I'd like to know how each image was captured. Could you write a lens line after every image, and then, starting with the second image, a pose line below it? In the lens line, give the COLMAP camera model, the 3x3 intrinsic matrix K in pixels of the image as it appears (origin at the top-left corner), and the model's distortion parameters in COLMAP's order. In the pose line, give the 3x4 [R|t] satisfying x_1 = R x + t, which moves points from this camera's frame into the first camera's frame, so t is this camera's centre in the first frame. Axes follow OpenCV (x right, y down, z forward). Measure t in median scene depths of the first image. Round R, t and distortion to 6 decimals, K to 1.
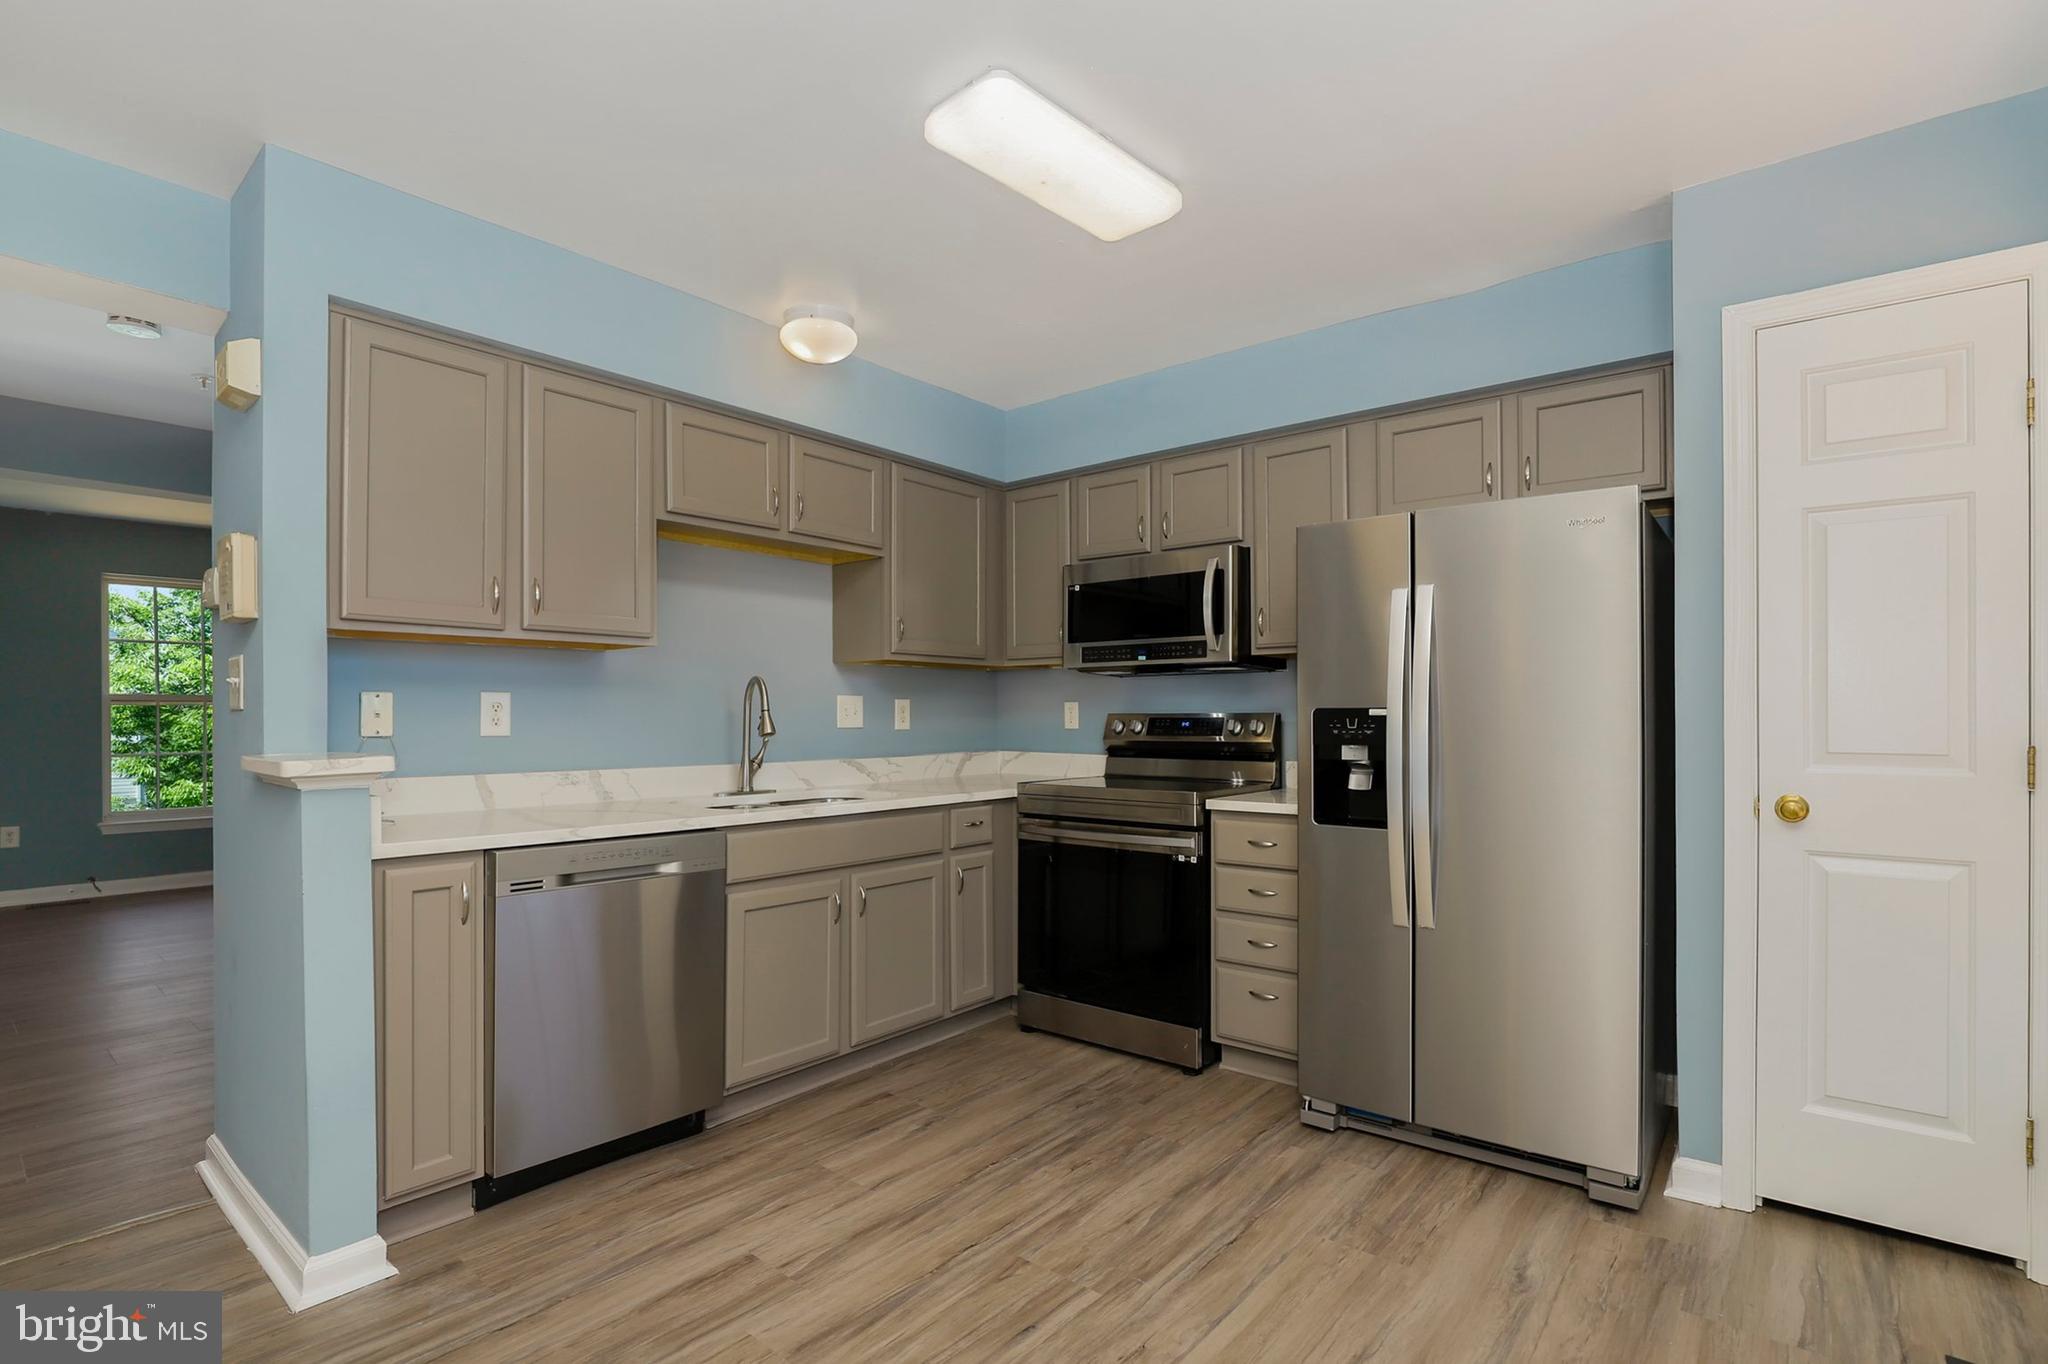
lens RADIAL K [[965.0, 0, 1032.2], [0, 965.0, 708.9], [0, 0, 1]] dist [-0.032860, 0.006674]
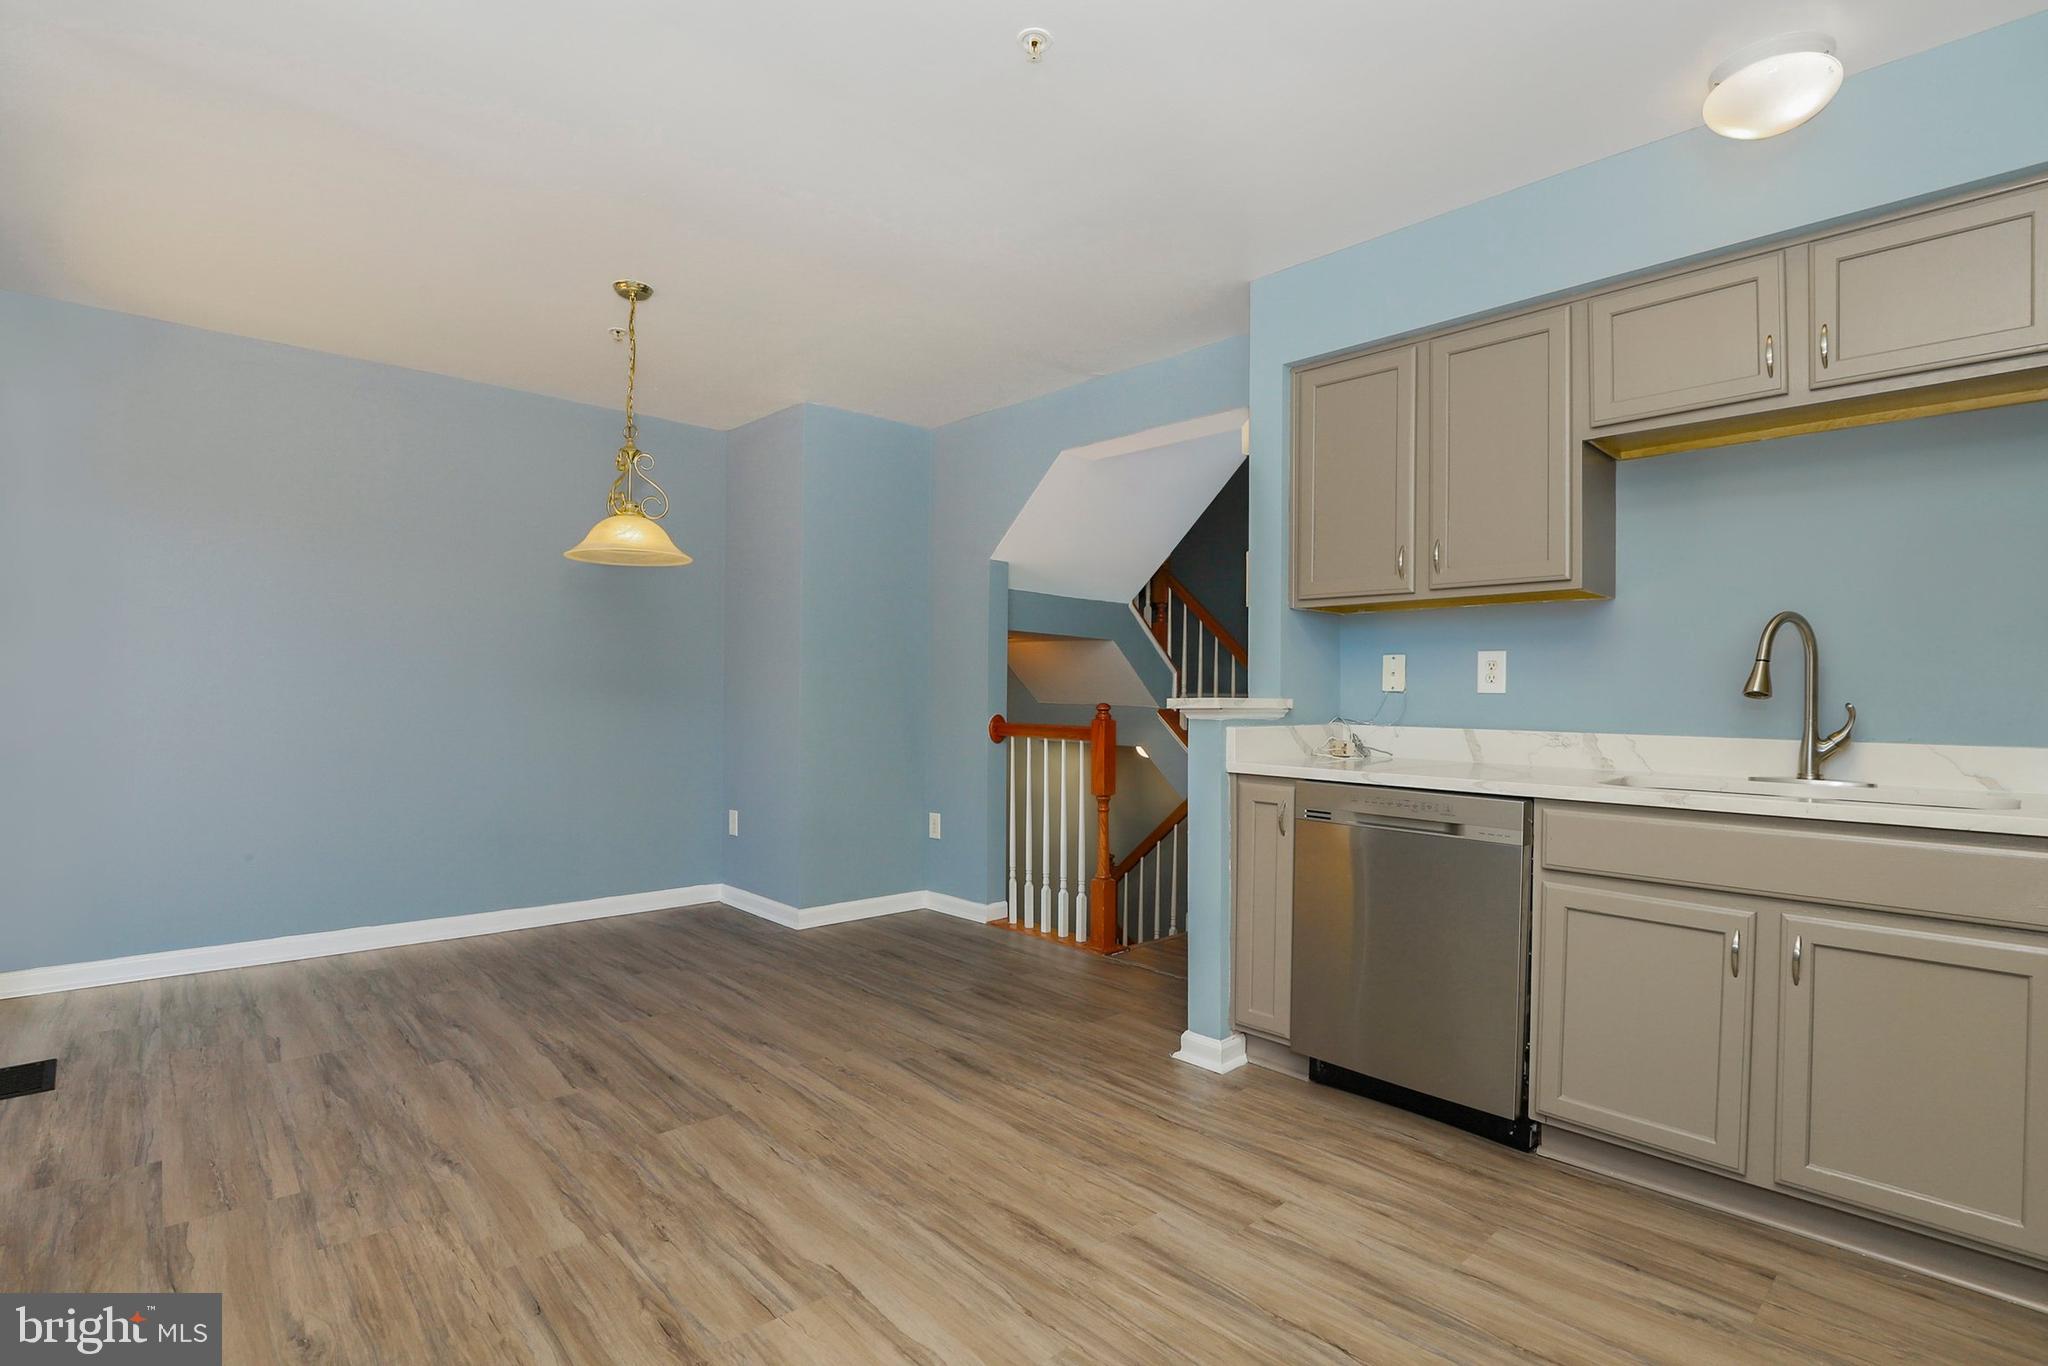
lens RADIAL K [[975.3, 0, 1033.5], [0, 975.3, 704.2], [0, 0, 1]] dist [-0.034080, 0.007771]
pose [[-0.131102, 0.005599, -0.991353, 0.542739], [-0.002963, 0.999977, 0.006040, 0.035392], [0.991365, 0.003729, -0.131082, 0.645625]]
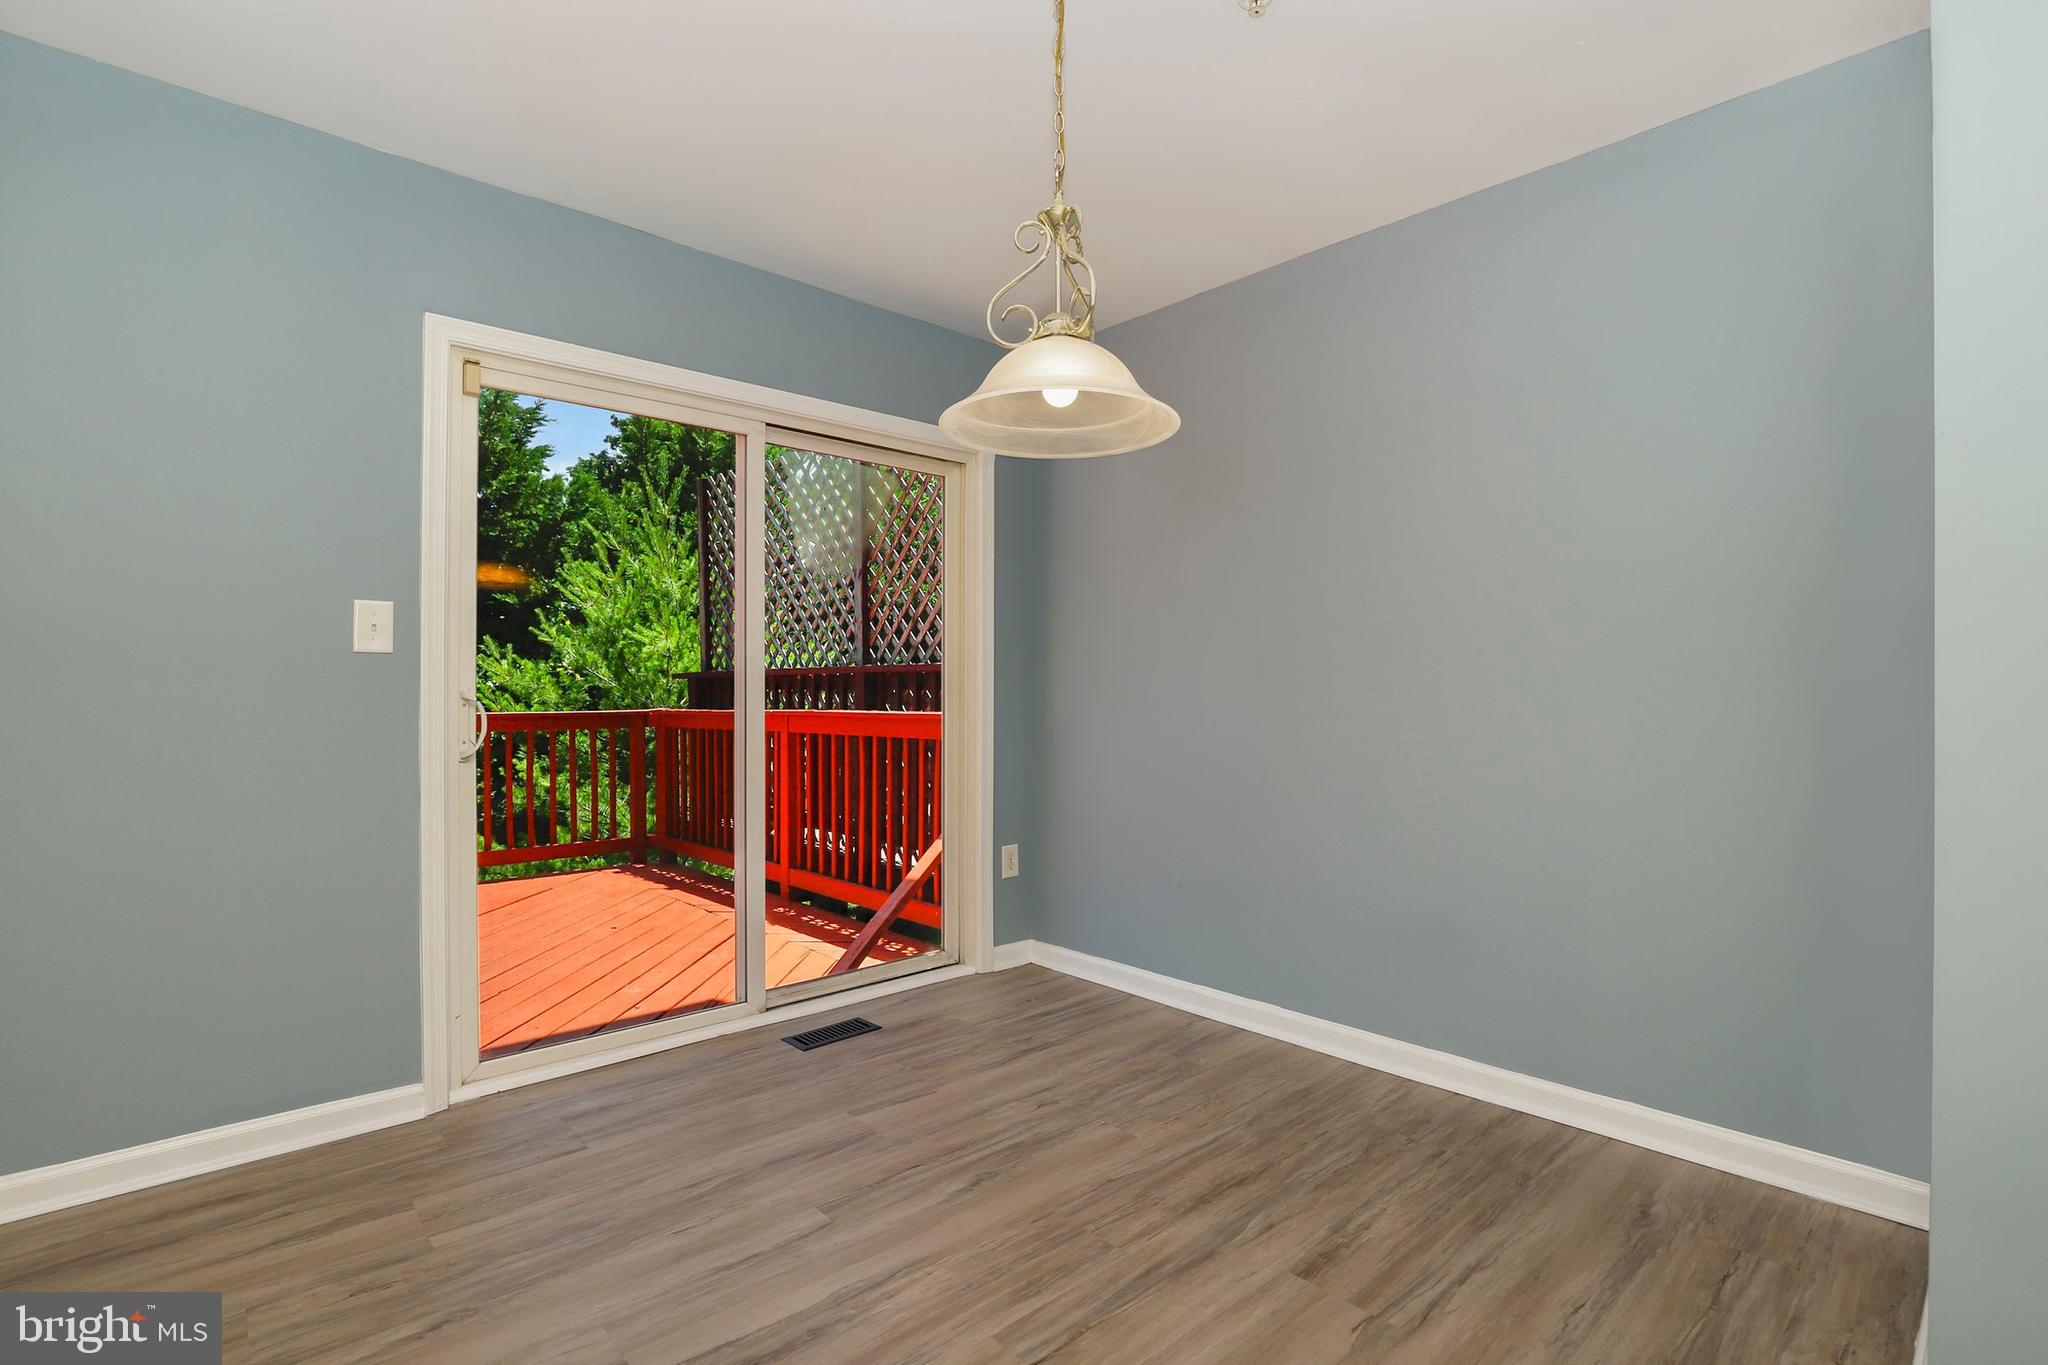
lens RADIAL K [[954.4, 0, 1029.7], [0, 954.4, 686.1], [0, 0, 1]] dist [-0.032985, 0.006170]
pose [[-0.989969, -0.000646, 0.141284, -0.620651], [-0.002727, 0.999891, -0.014537, 0.032384], [-0.141259, -0.014776, -0.989862, 0.583950]]
